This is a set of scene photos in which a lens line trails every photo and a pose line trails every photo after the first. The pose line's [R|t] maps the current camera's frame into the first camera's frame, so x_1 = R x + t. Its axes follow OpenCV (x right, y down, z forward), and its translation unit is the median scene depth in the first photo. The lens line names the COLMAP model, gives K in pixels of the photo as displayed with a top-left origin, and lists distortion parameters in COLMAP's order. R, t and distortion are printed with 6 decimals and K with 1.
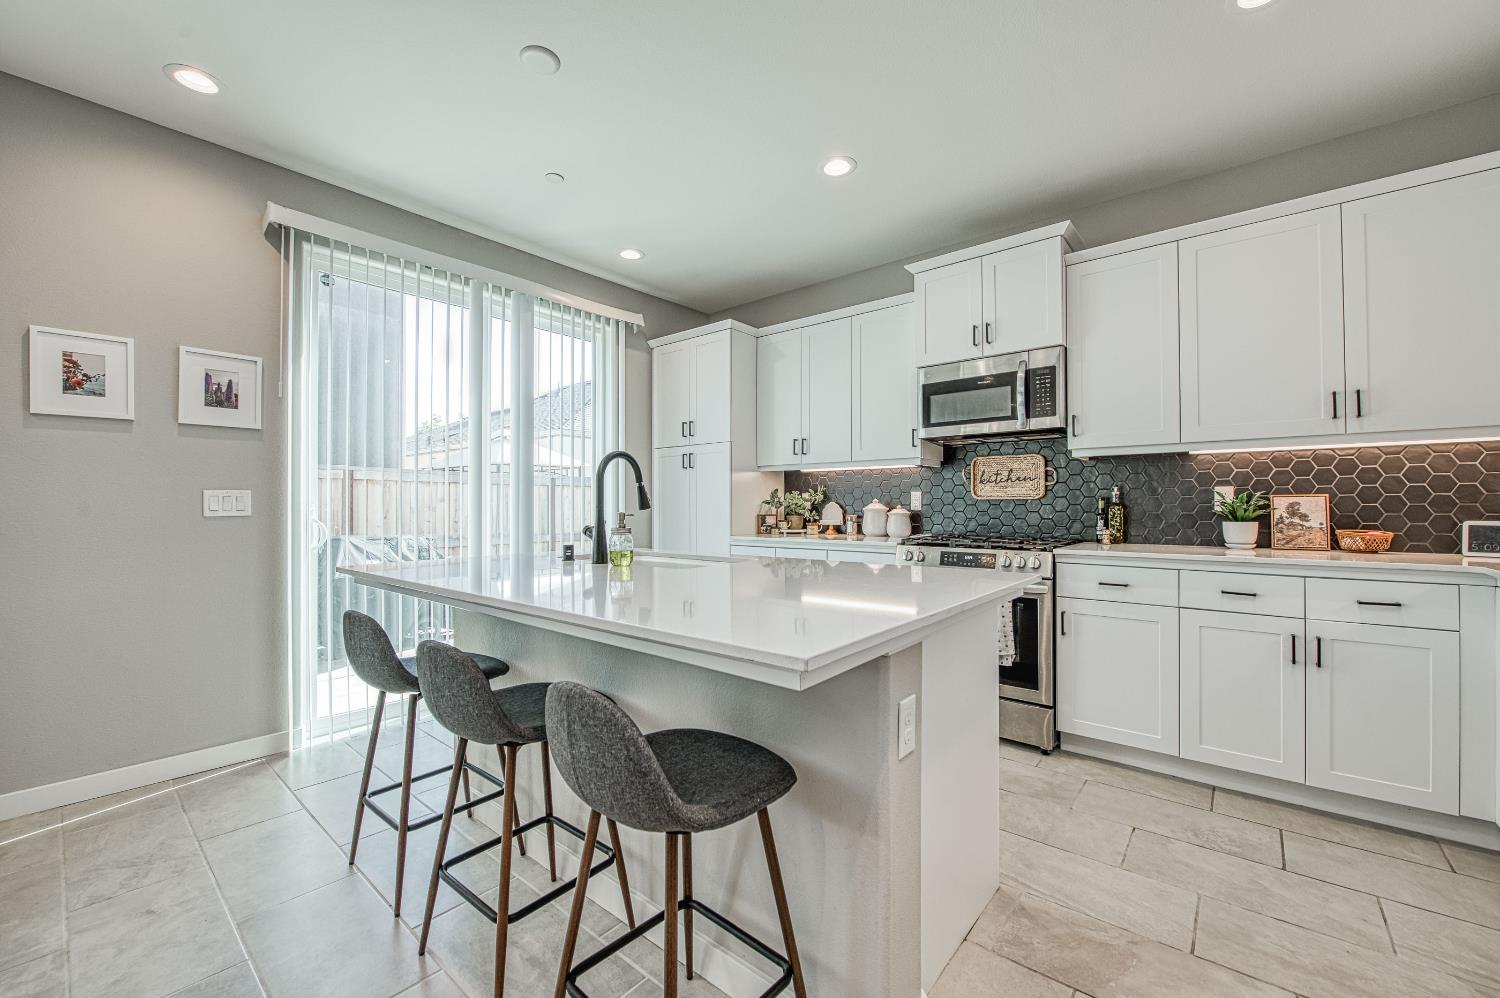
lens RADIAL K [[595.7, 0, 758.4], [0, 595.7, 494.8], [0, 0, 1]] dist [-0.010376, 0.000319]
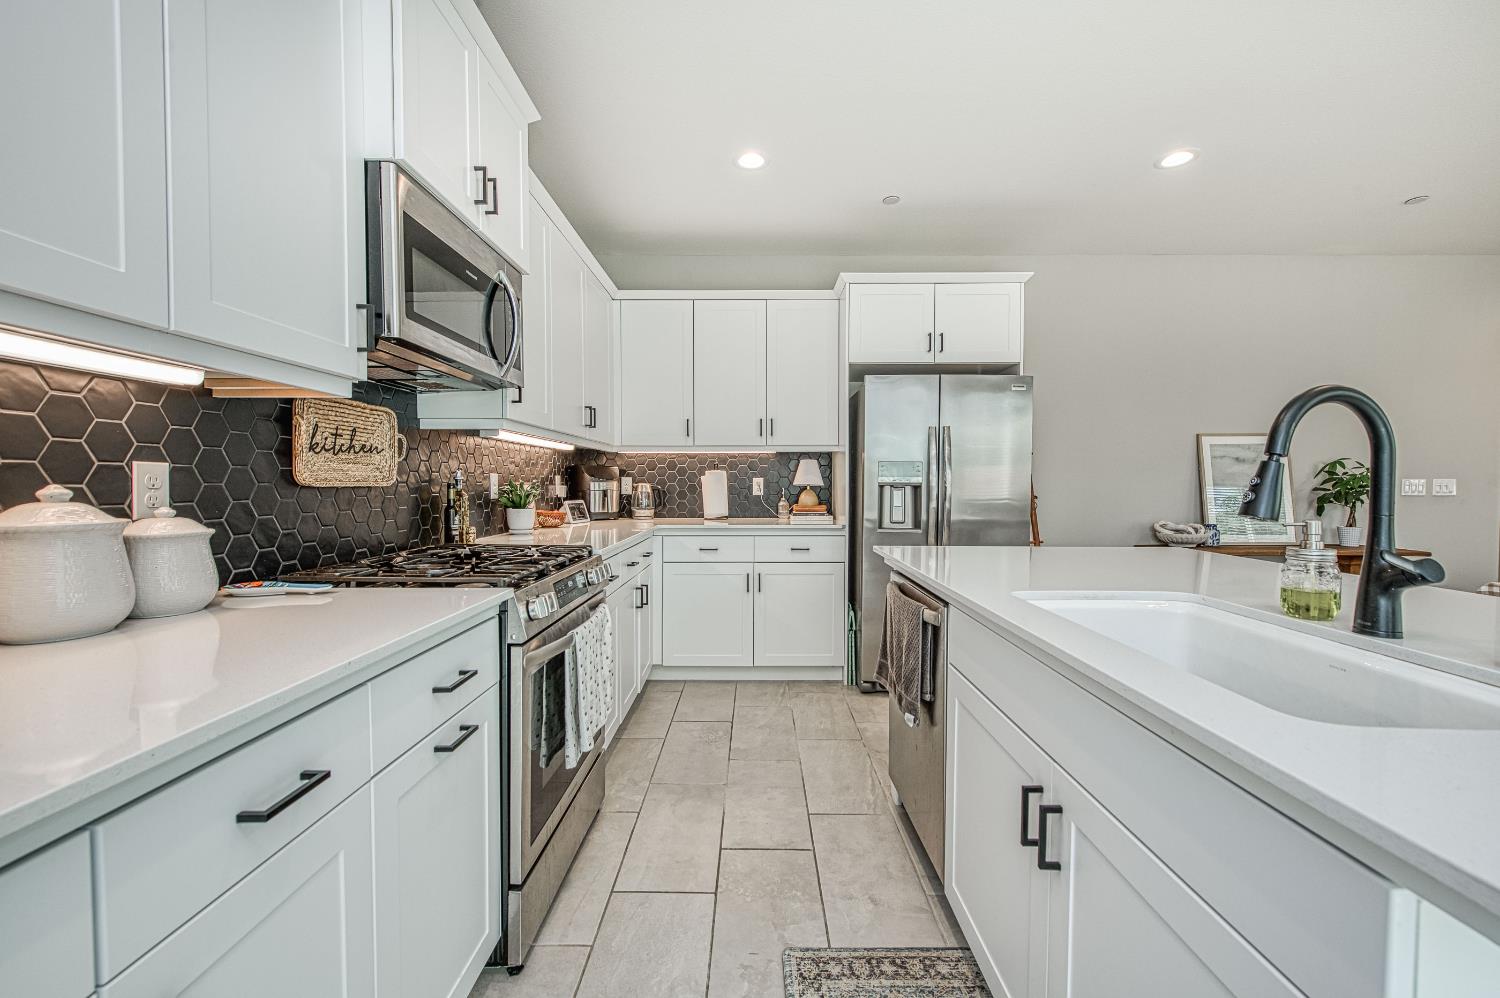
lens RADIAL K [[595.7, 0, 751.0], [0, 595.7, 503.3], [0, 0, 1]] dist [-0.010376, 0.000319]
pose [[-0.633025, -0.024926, 0.773730, -0.222472], [-0.011795, 0.999676, 0.022555, 0.007369], [-0.774042, 0.005152, -0.633114, 1.204539]]
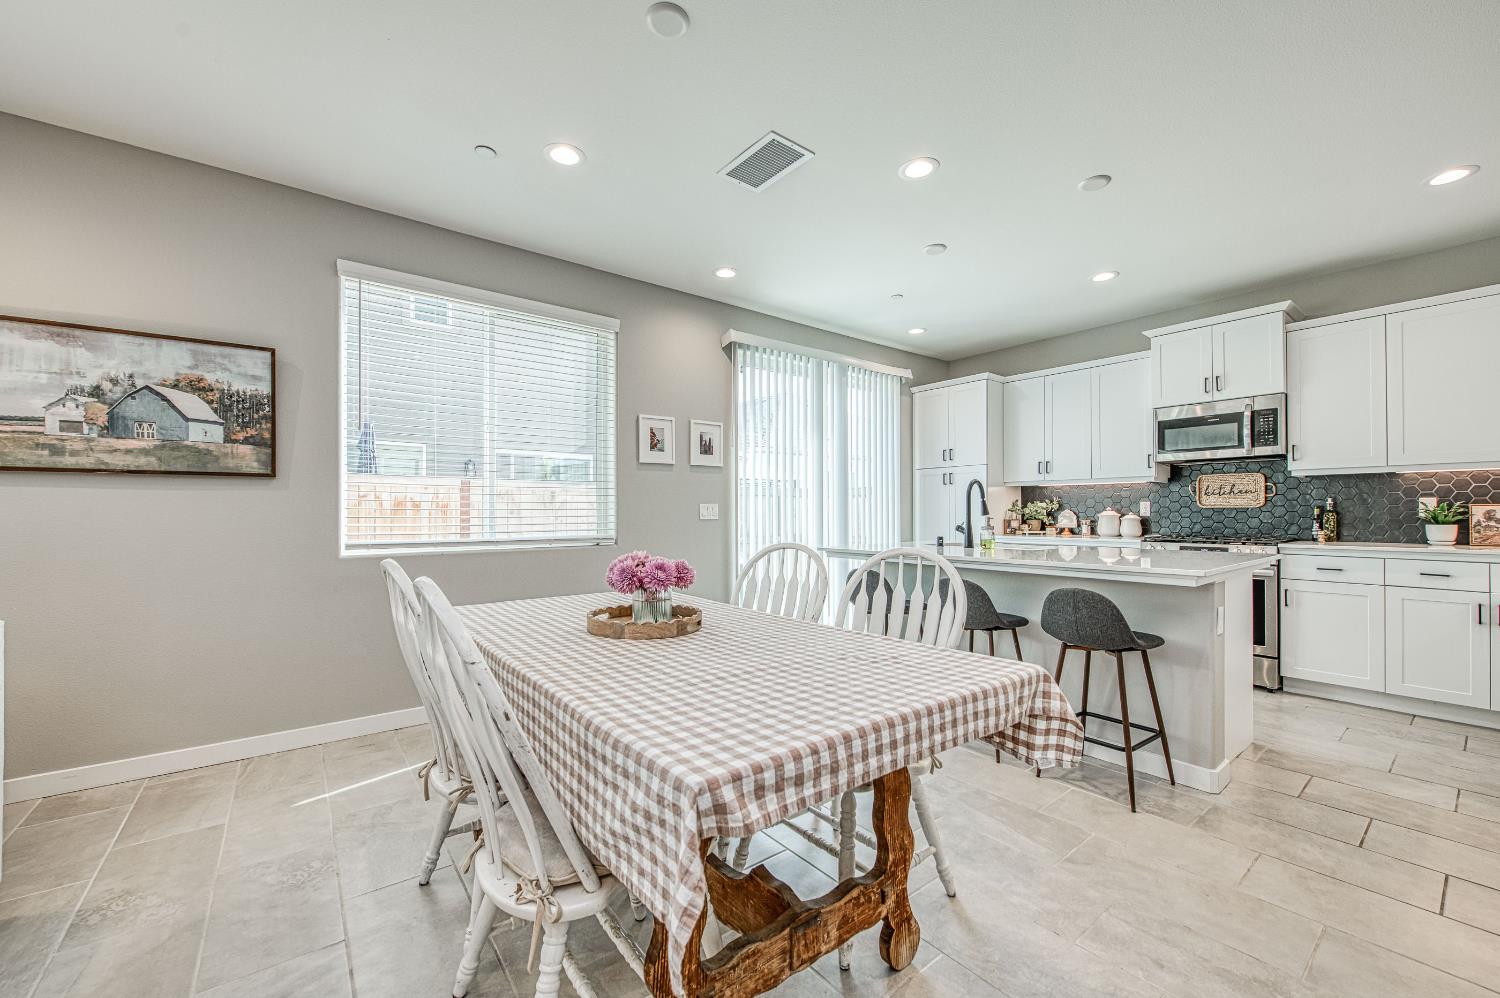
lens RADIAL K [[595.7, 0, 756.9], [0, 595.7, 506.2], [0, 0, 1]] dist [-0.010376, 0.000319]
pose [[0.977141, -0.003038, -0.212570, -0.353250], [0.004753, 0.999960, 0.007559, -0.011271], [0.212539, -0.008397, 0.977117, -0.535787]]
